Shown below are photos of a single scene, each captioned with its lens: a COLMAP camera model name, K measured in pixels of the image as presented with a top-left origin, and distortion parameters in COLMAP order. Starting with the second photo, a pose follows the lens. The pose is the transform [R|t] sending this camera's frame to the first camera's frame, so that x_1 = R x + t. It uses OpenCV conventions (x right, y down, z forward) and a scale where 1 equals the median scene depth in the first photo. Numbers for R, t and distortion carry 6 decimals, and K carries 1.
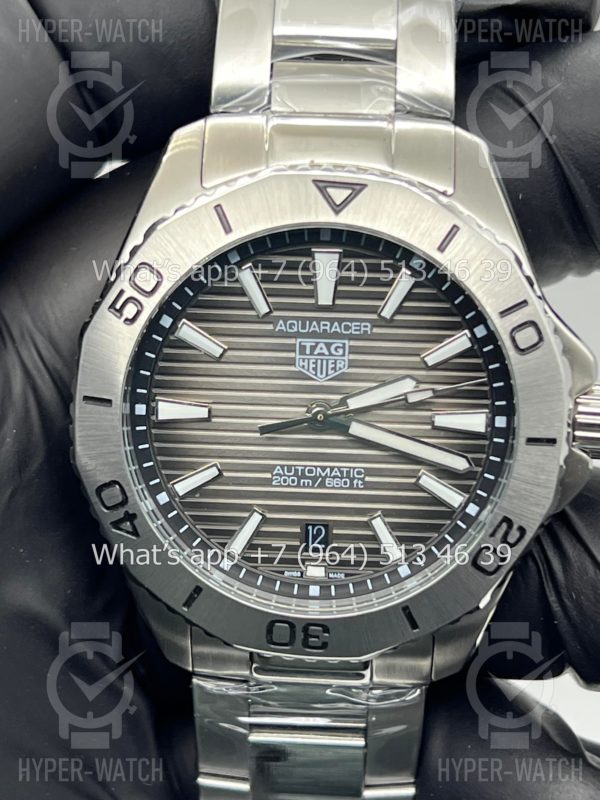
lens RADIAL K [[1903.9, 0, 298.0], [0, 1903.9, 396.3], [0, 0, 1]] dist [0.268235, 0.000000]
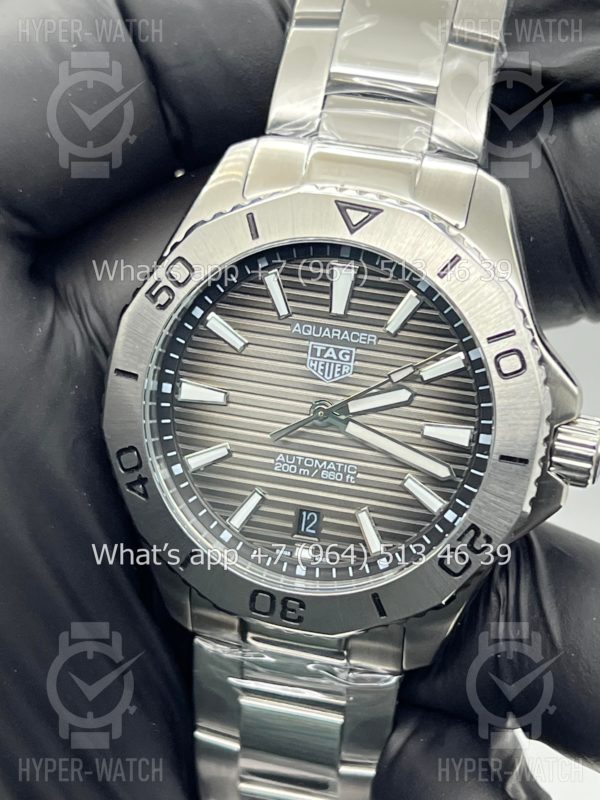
lens RADIAL K [[1903.9, 0, 303.4], [0, 1903.9, 398.2], [0, 0, 1]] dist [0.268235, 0.000000]
pose [[0.981691, 0.123836, -0.144733, 0.160280], [-0.128250, 0.991508, -0.021538, 0.026925], [0.140837, 0.039706, 0.989236, -0.098745]]
